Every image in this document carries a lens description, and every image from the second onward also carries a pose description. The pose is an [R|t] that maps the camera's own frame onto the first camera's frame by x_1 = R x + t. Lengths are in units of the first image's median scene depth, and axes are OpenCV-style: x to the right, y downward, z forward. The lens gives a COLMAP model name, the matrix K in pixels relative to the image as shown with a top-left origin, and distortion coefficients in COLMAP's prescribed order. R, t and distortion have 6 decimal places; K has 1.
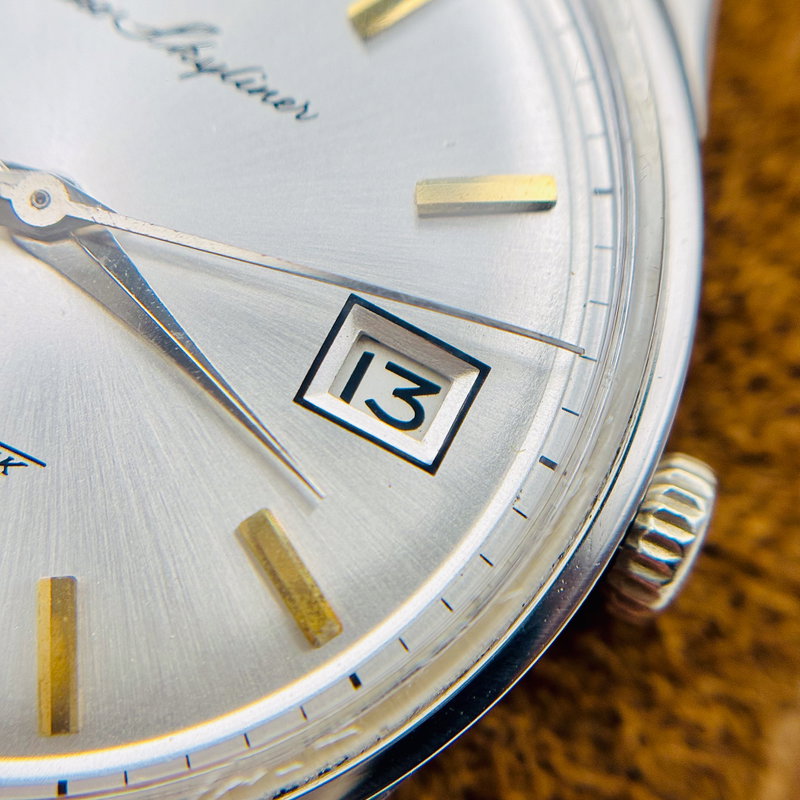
lens RADIAL K [[1712.4, 0, 400.0], [0, 1712.4, 398.7], [0, 0, 1]] dist [0.348749, 0.000000]
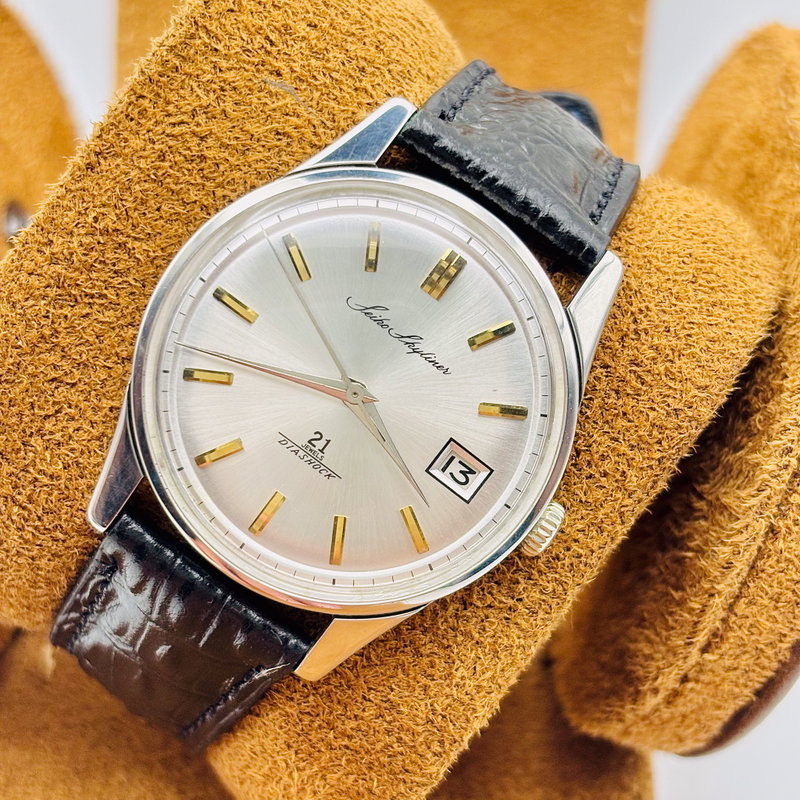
lens RADIAL K [[1712.4, 0, 407.1], [0, 1712.4, 414.7], [0, 0, 1]] dist [0.348749, 0.000000]
pose [[0.986588, 0.163225, -0.001302, -0.103401], [-0.158075, 0.957383, 0.241725, -0.784414], [0.040702, -0.238277, 0.970344, -1.803781]]
